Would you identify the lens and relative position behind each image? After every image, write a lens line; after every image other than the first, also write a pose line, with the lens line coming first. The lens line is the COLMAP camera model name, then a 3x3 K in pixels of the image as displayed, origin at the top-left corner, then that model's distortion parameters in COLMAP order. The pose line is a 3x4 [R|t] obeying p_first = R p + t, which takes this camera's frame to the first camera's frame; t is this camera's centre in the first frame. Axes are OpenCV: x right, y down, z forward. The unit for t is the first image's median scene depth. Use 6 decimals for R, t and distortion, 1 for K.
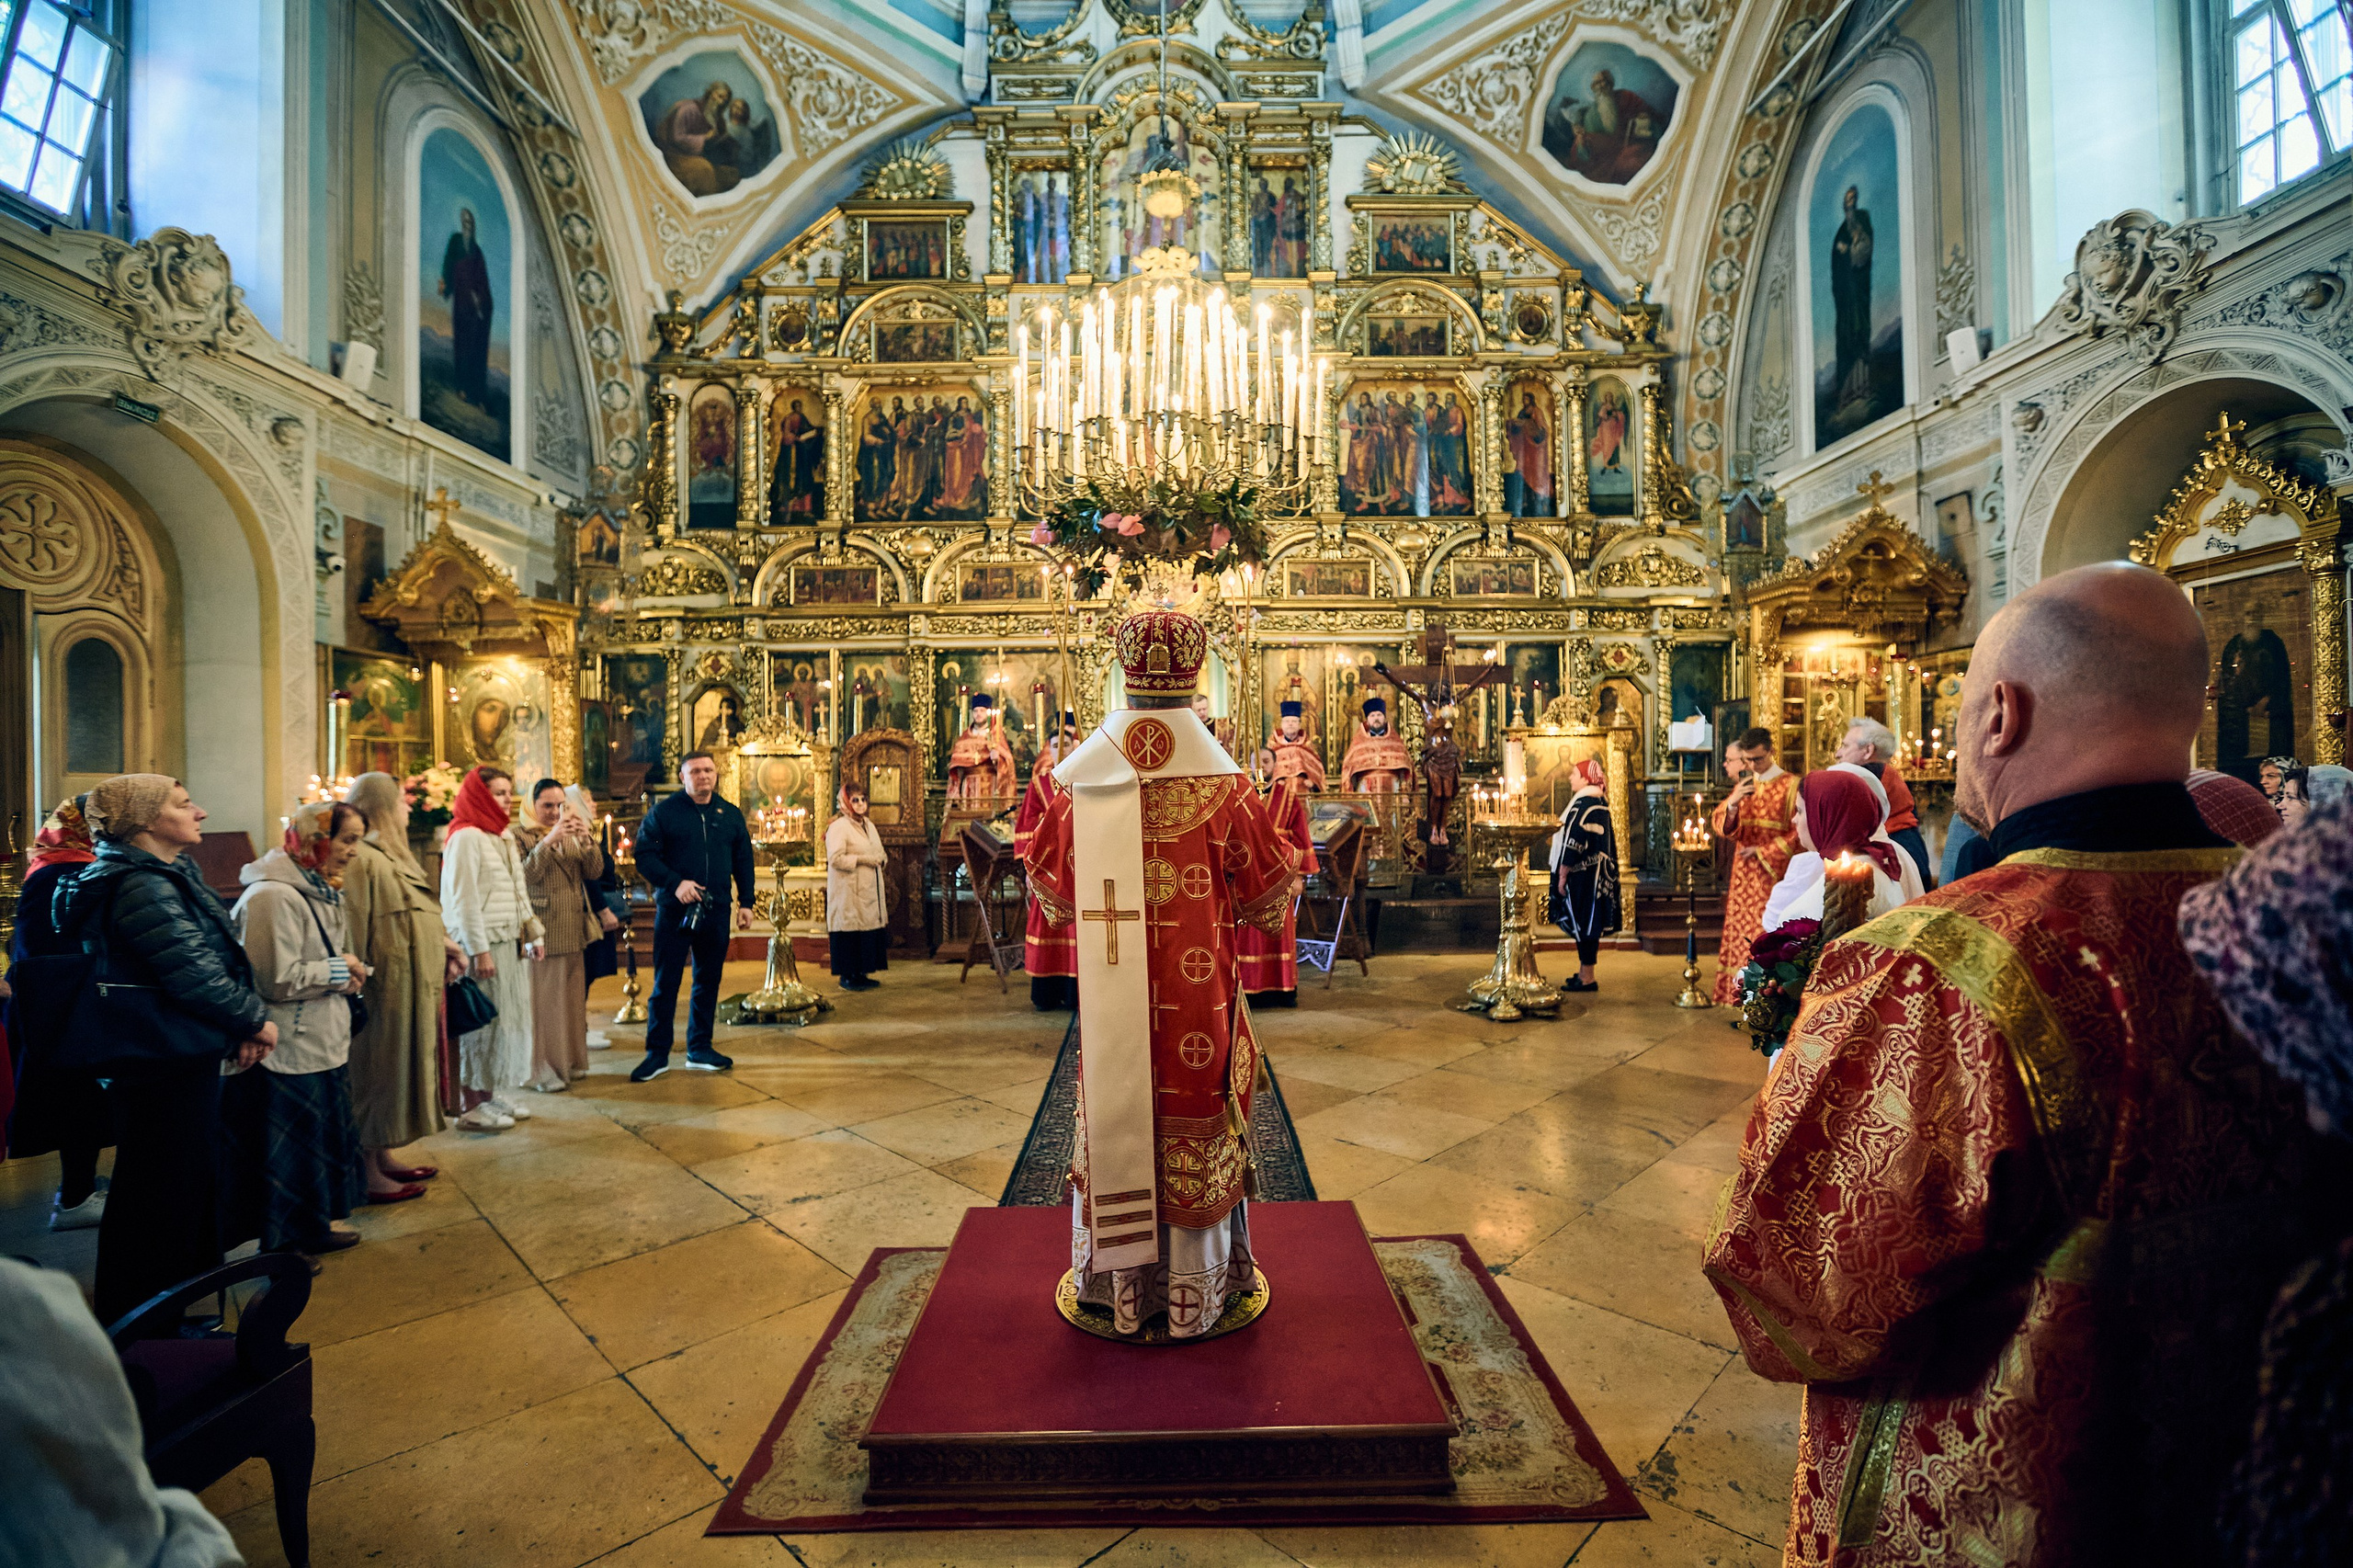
lens RADIAL K [[1068.8, 0, 1174.7], [0, 1068.8, 786.5], [0, 0, 1]] dist [-0.047201, 0.017774]
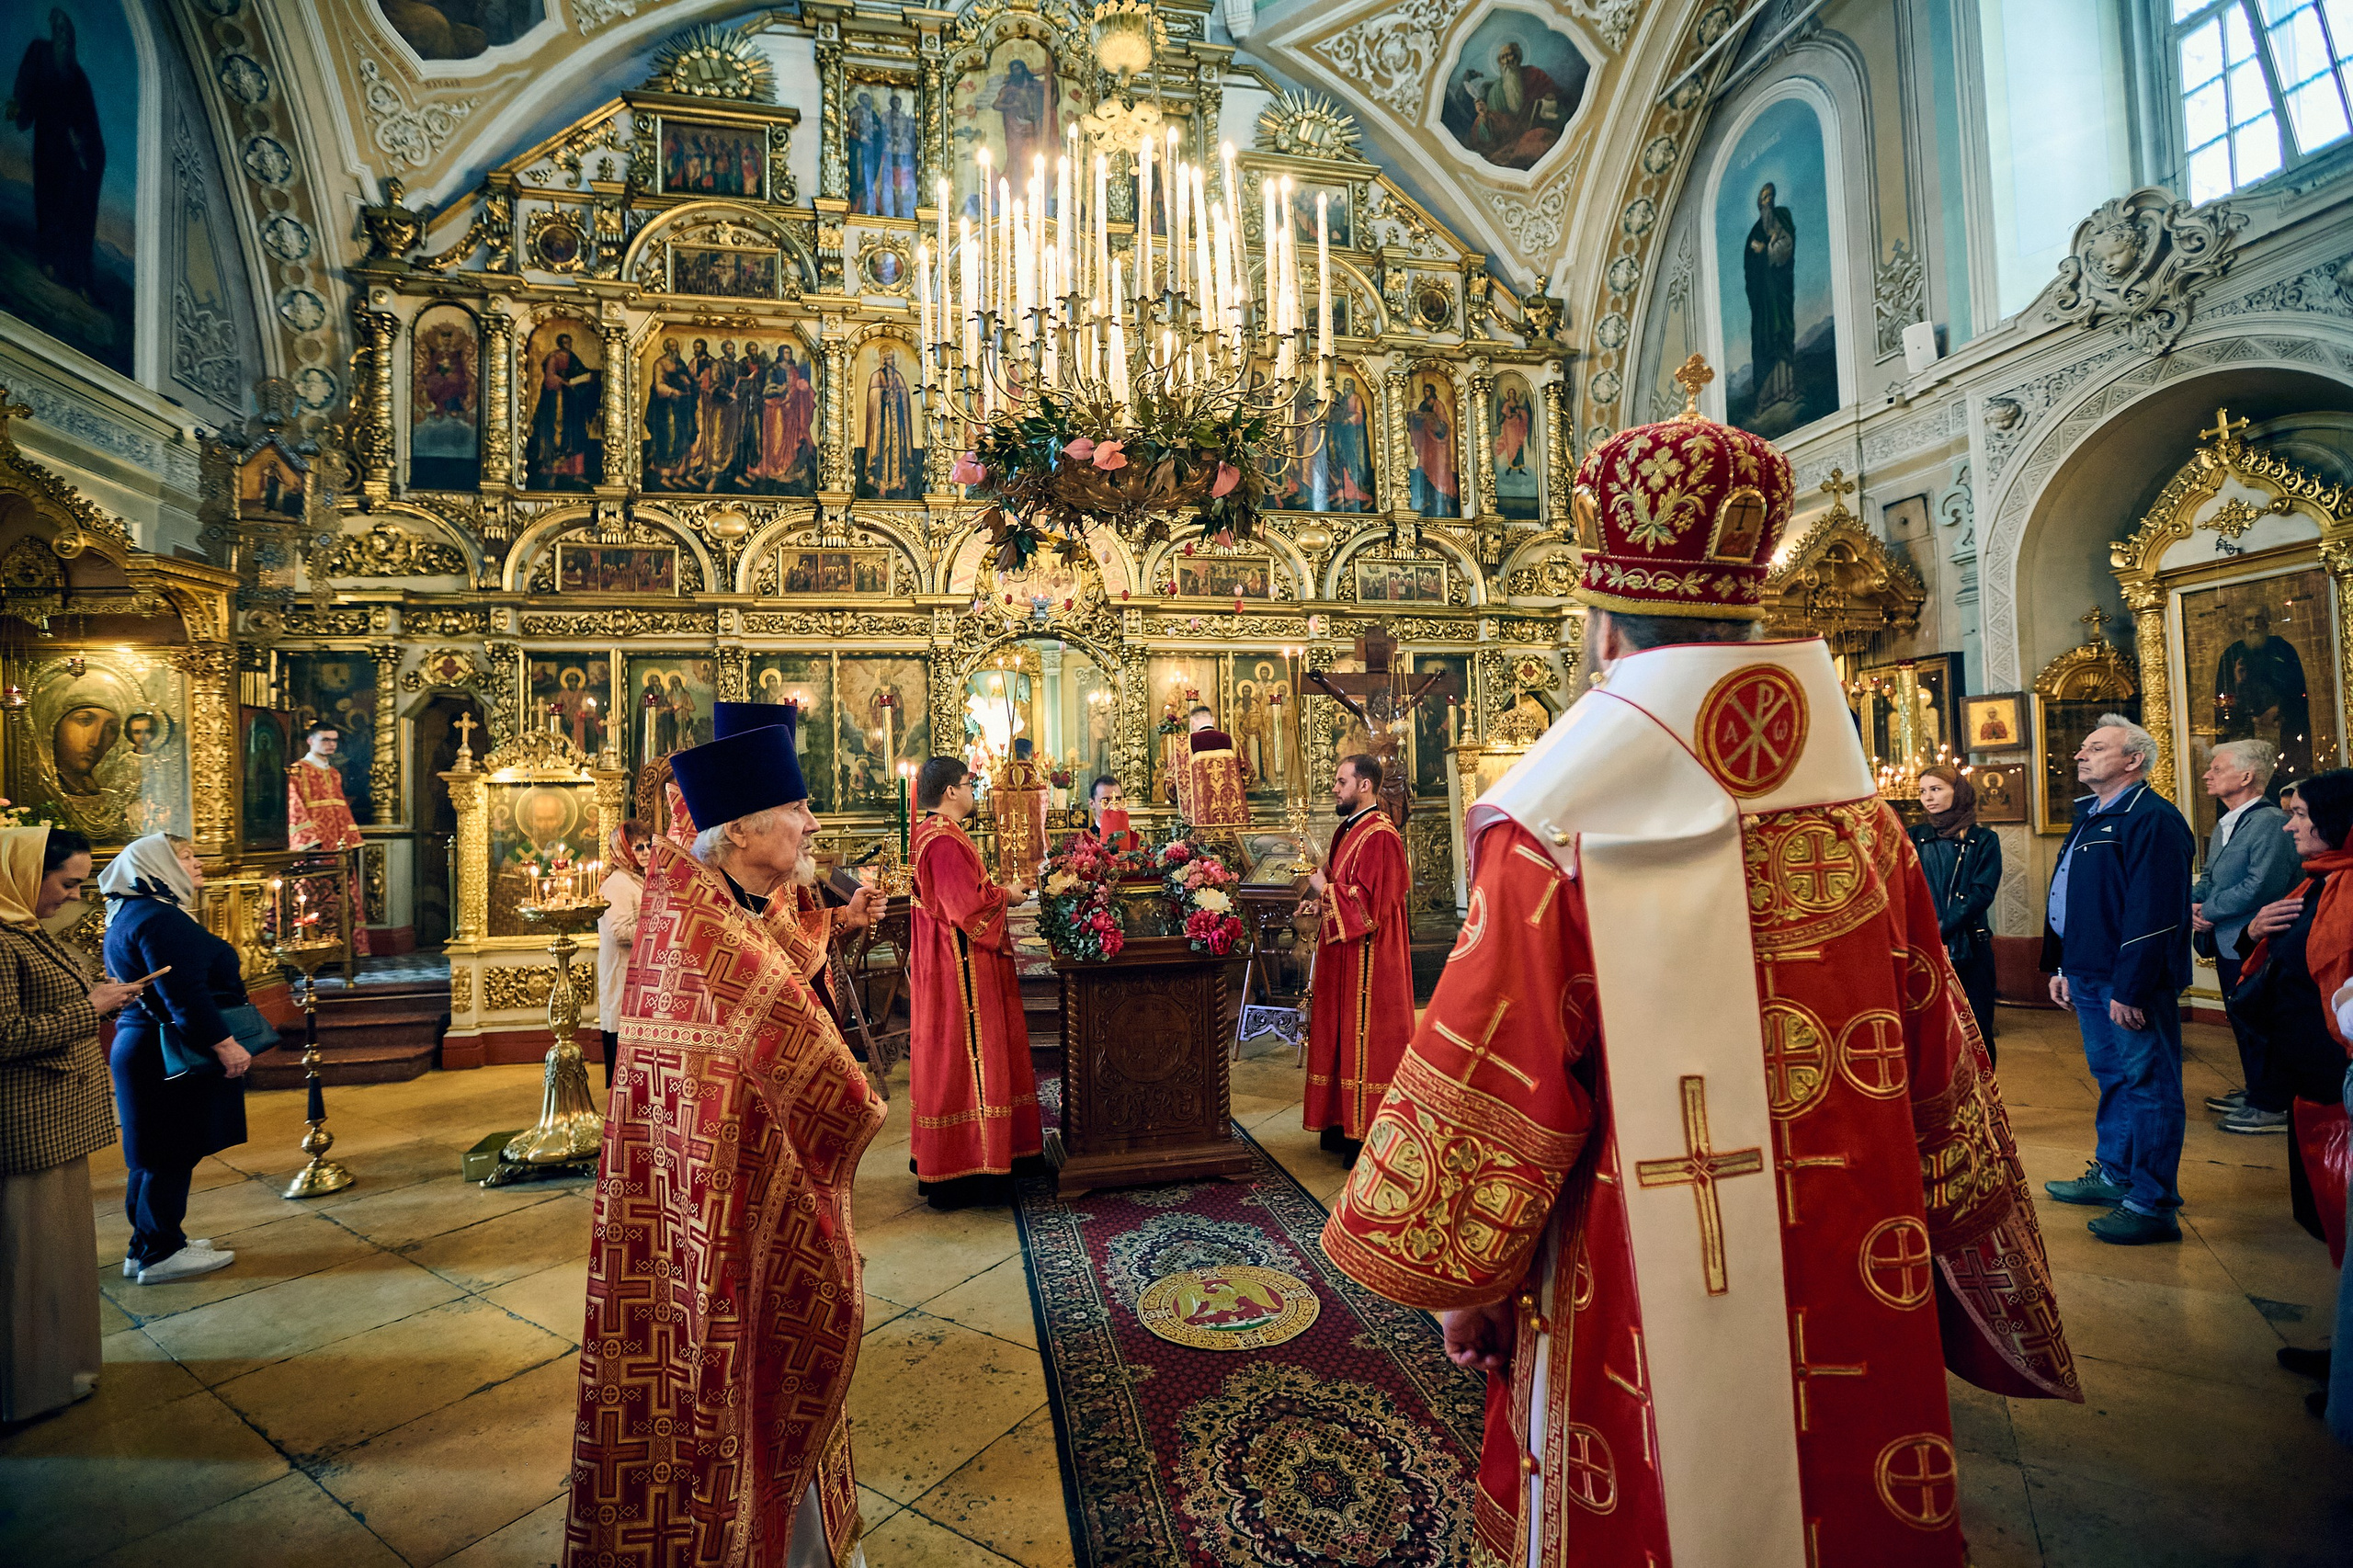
lens RADIAL K [[1067.3, 0, 1176.0], [0, 1067.3, 783.3], [0, 0, 1]] dist [-0.040694, 0.012822]
pose [[0.978742, -0.009356, 0.204884, -0.076057], [0.015406, 0.999491, -0.027952, -0.002193], [-0.204518, 0.030515, 0.978387, 0.155604]]
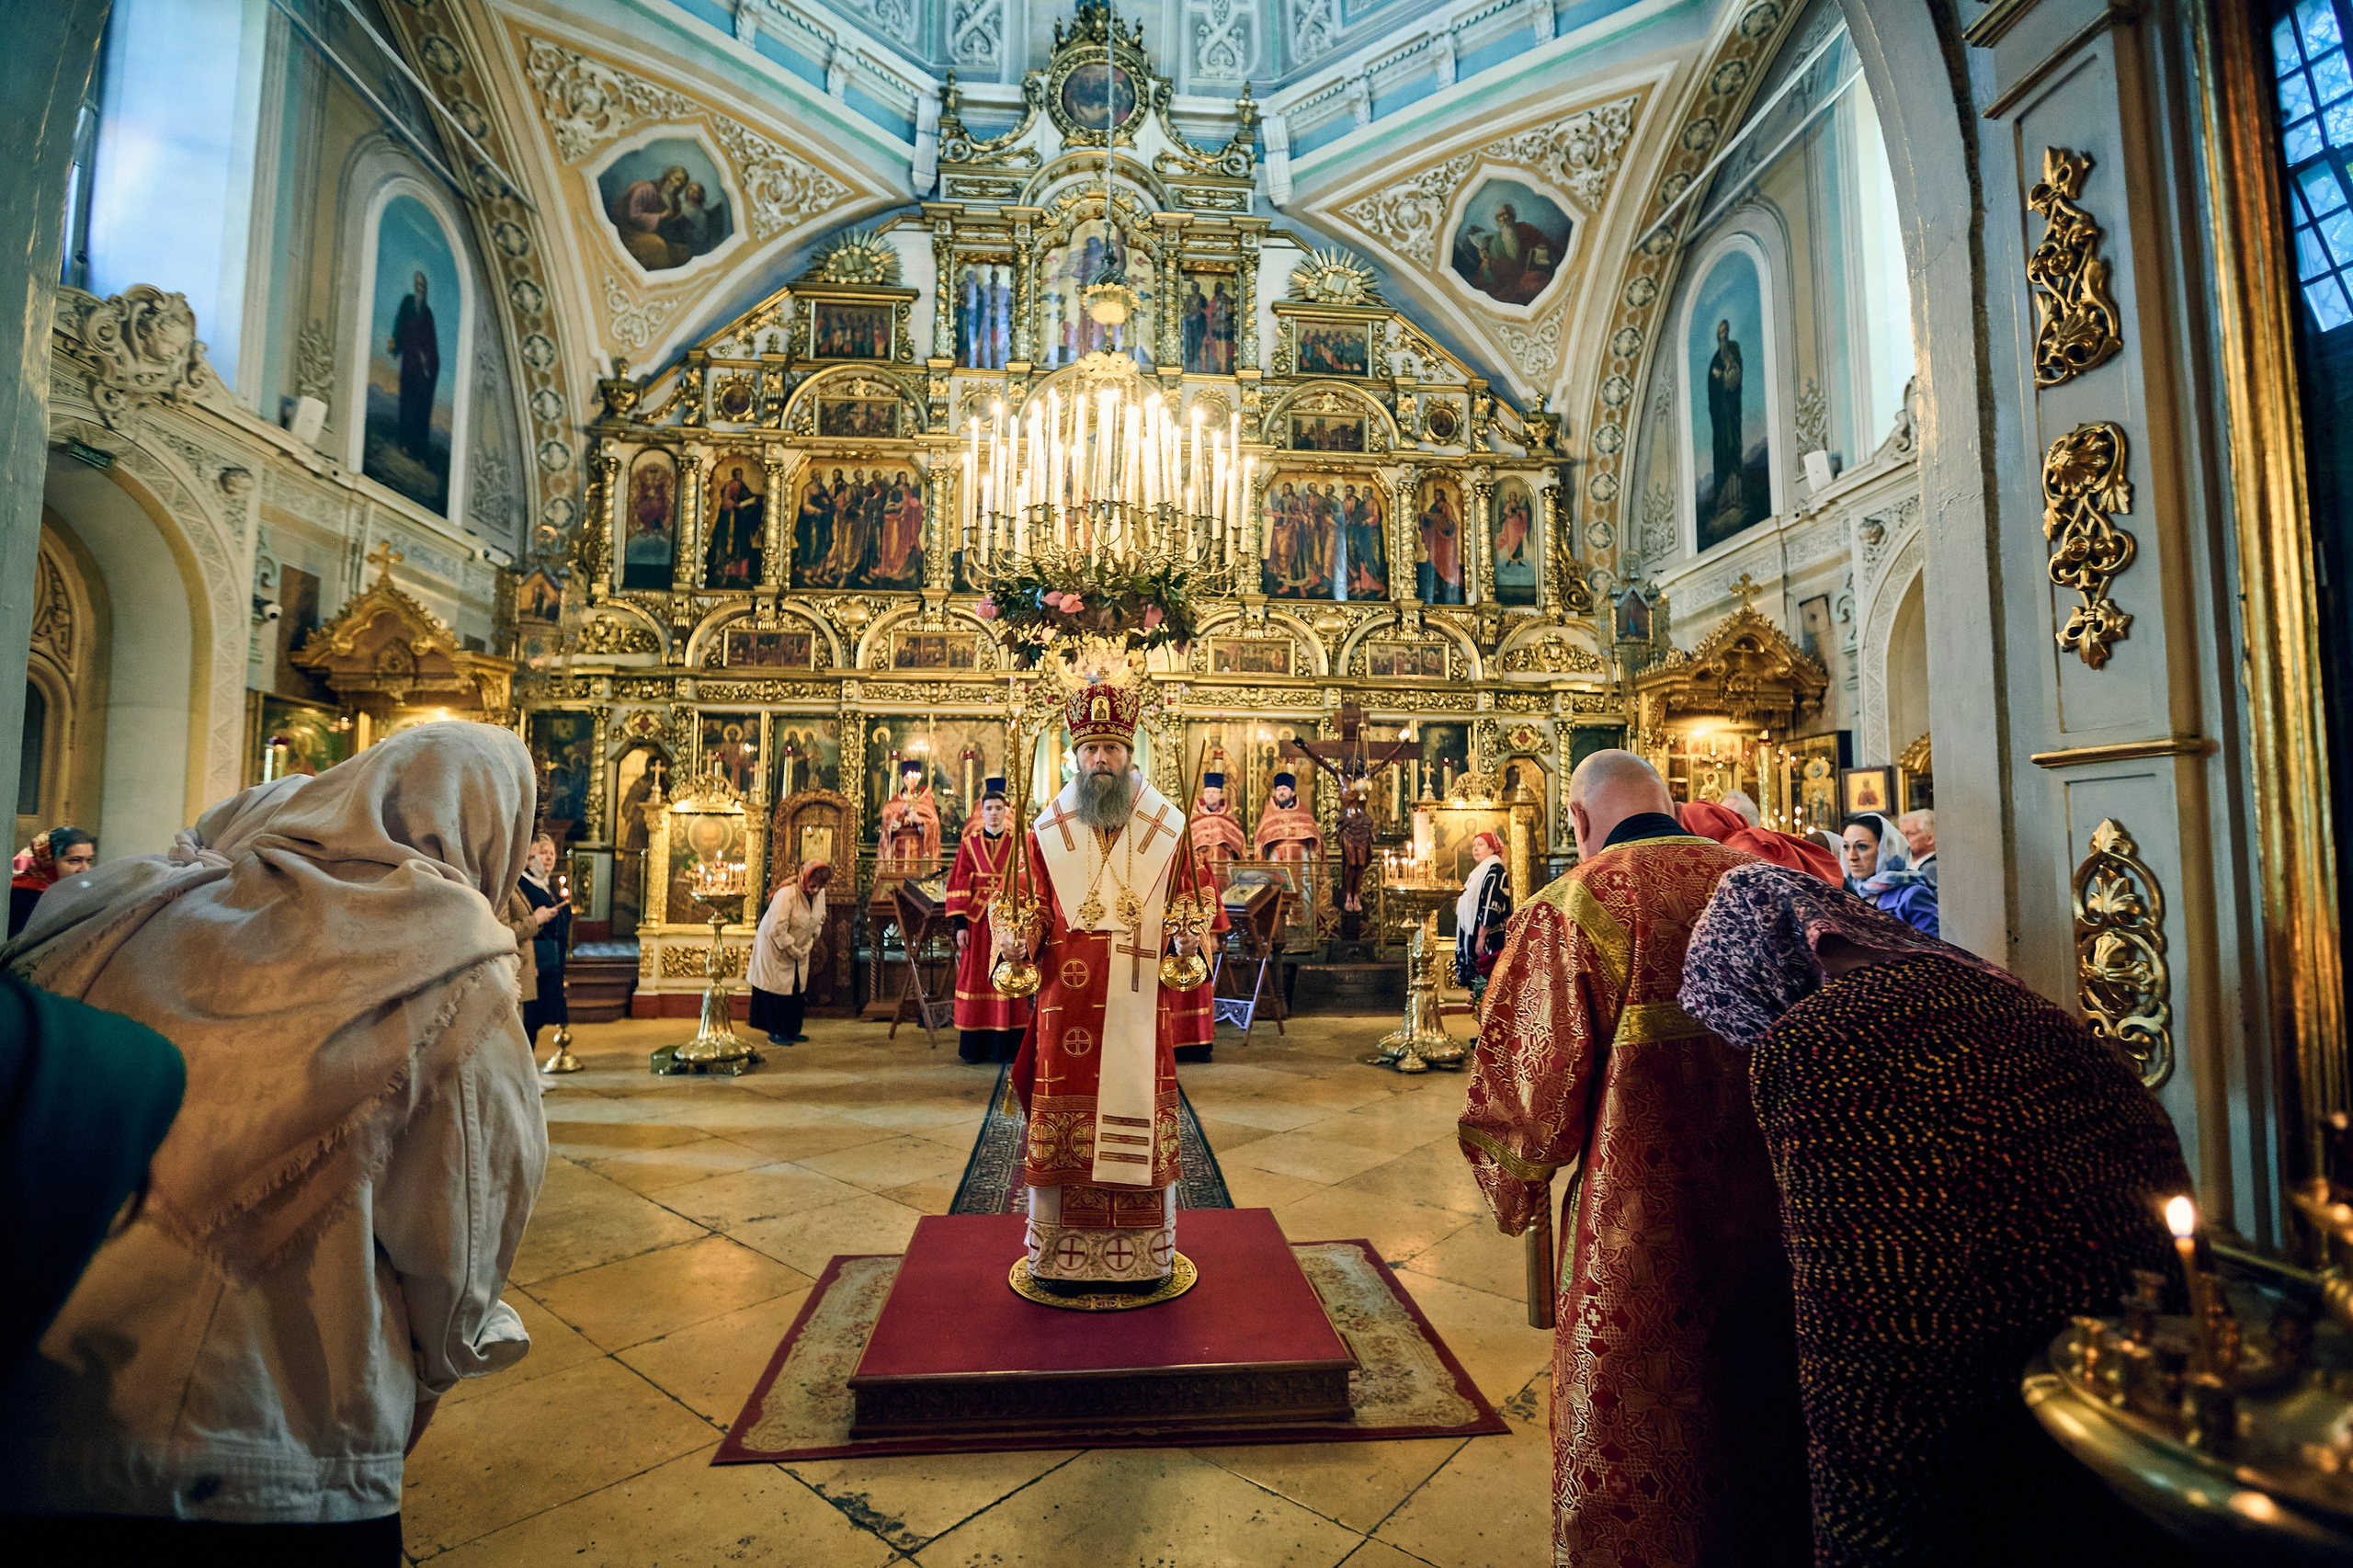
lens RADIAL K [[1091.5, 0, 1173.3], [0, 1091.5, 785.8], [0, 0, 1]] dist [-0.052478, 0.023650]
pose [[0.997032, 0.021040, 0.074059, -0.008397], [-0.015752, 0.997333, -0.071270, 0.008773], [-0.075361, 0.069892, 0.994704, -0.049205]]
